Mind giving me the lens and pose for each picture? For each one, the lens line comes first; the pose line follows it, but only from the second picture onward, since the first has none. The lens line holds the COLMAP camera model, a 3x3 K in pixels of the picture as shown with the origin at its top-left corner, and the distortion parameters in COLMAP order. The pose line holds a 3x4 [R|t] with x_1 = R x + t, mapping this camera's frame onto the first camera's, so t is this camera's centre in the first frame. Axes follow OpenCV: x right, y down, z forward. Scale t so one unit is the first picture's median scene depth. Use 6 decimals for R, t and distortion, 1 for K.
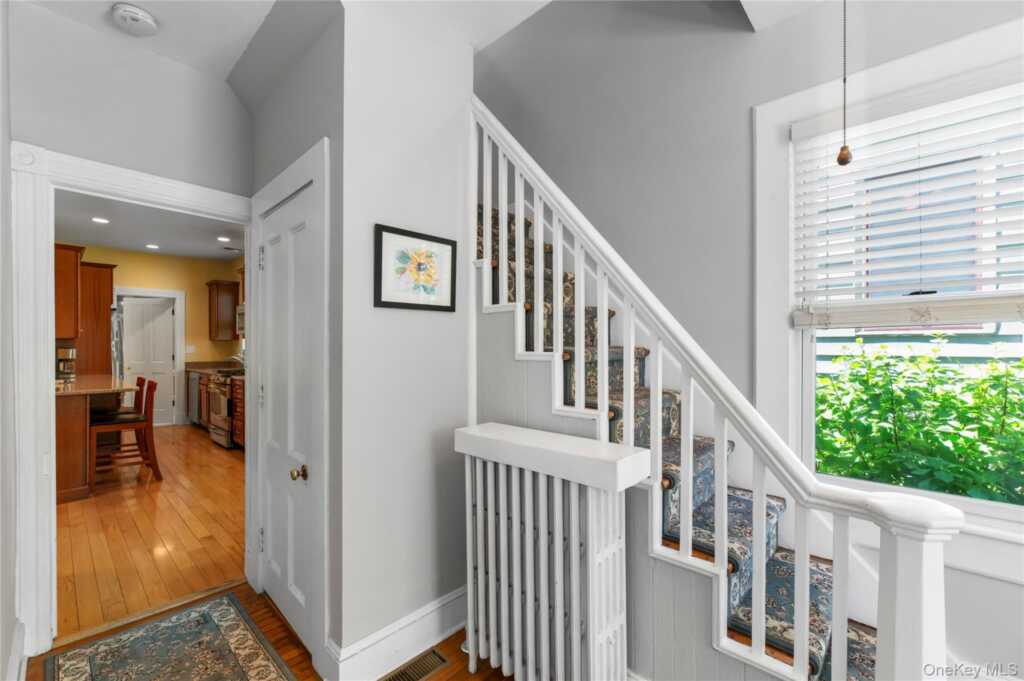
lens RADIAL K [[430.2, 0, 513.9], [0, 430.2, 346.3], [0, 0, 1]] dist [-0.002580, 0.000346]
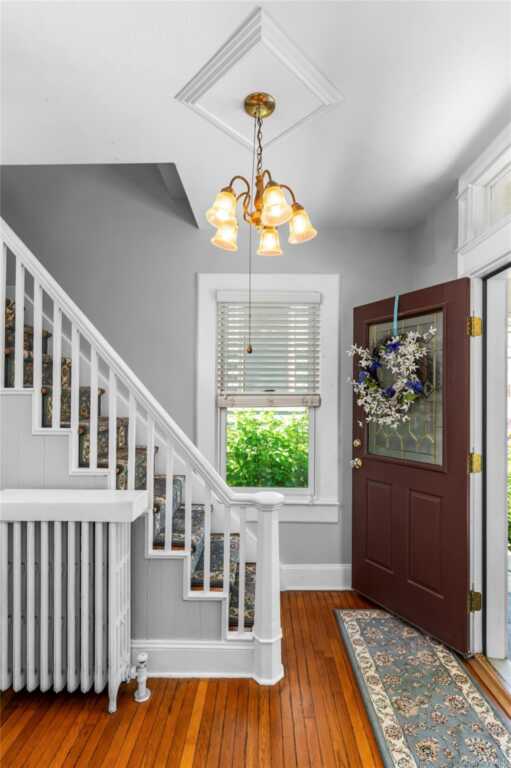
lens RADIAL K [[360.0, 0, 253.5], [0, 360.0, 389.0], [0, 0, 1]] dist [-0.008311, 0.000812]
pose [[0.744969, 0.014674, 0.666938, -0.231974], [-0.004975, 0.999852, -0.016442, -0.093686], [-0.667081, 0.008931, 0.744932, -0.205231]]
